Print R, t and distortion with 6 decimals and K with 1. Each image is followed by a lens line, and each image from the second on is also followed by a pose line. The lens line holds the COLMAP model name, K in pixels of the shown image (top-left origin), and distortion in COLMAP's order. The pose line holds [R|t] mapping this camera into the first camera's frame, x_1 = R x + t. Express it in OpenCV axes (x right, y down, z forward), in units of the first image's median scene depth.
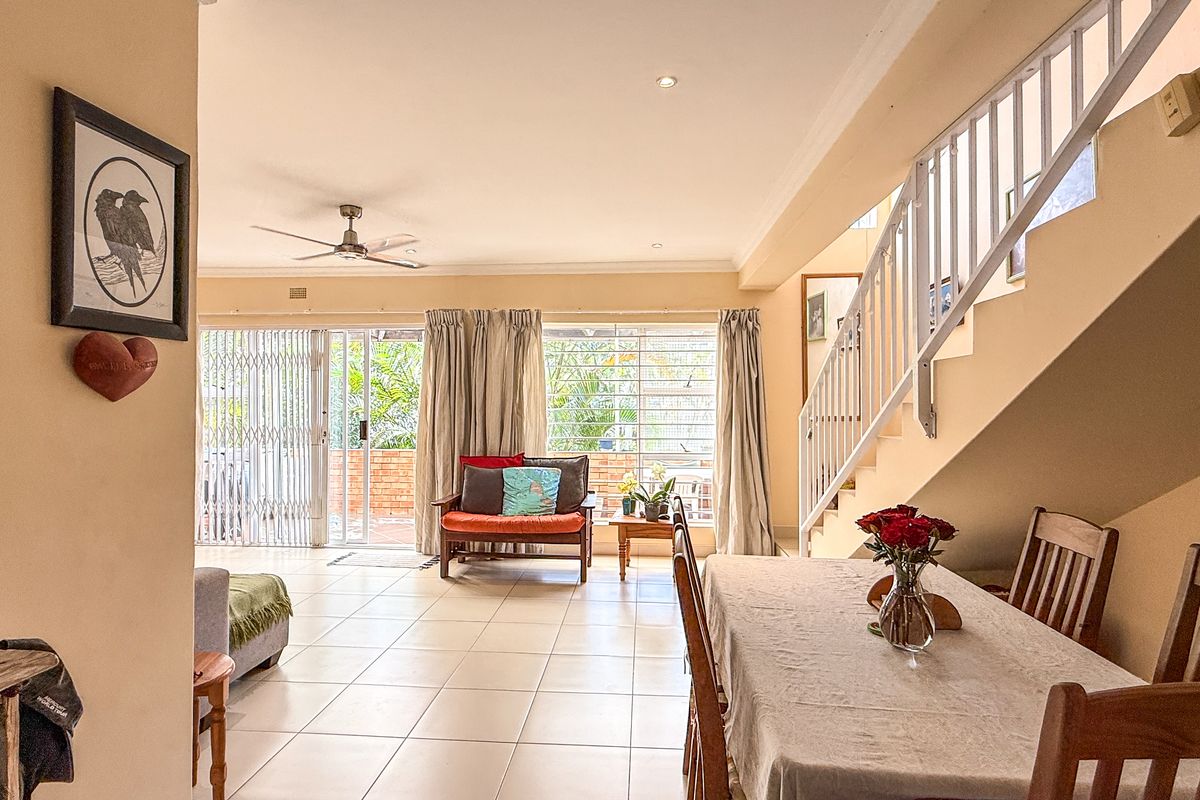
lens RADIAL K [[523.0, 0, 605.9], [0, 523.0, 396.5], [0, 0, 1]] dist [-0.000545, -0.000545]
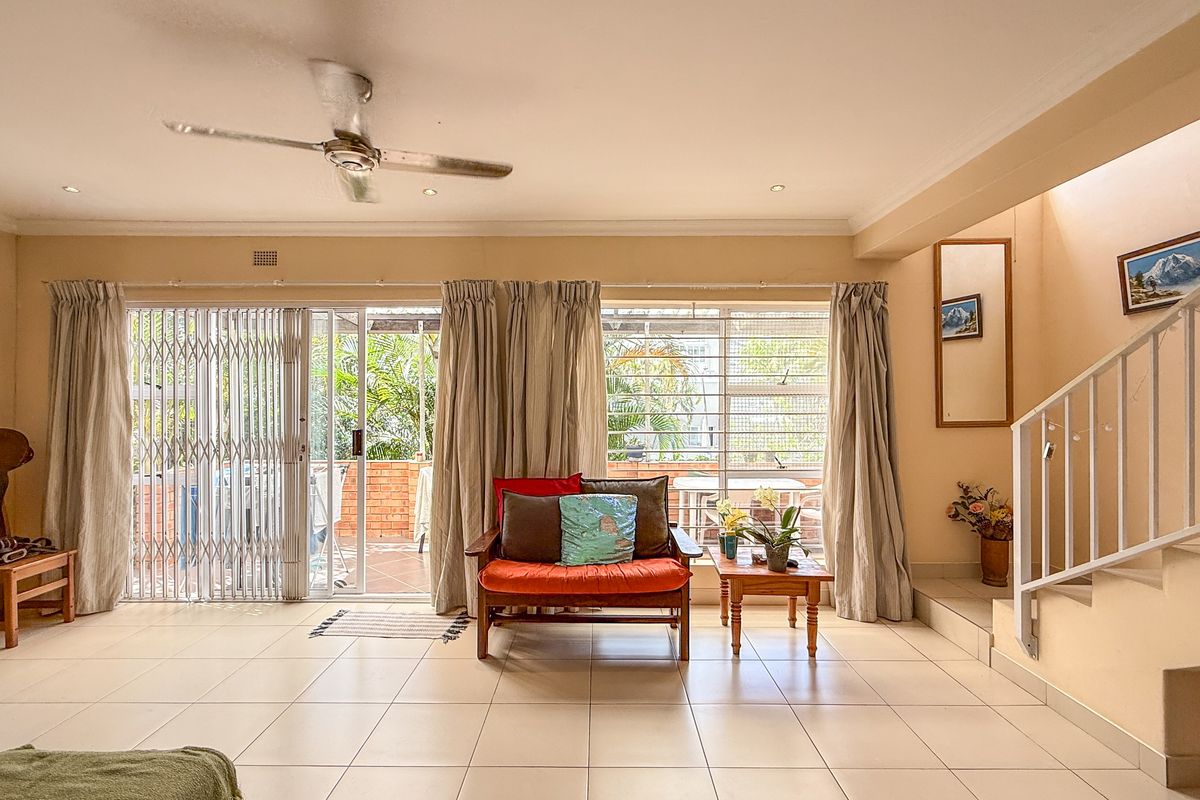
lens RADIAL K [[485.0, 0, 592.6], [0, 485.0, 402.1], [0, 0, 1]] dist [0.009619, 0.000514]
pose [[0.998851, -0.002262, 0.047871, -0.169622], [0.002187, 0.999996, 0.001608, 0.005937], [-0.047875, -0.001501, 0.998852, 0.307219]]
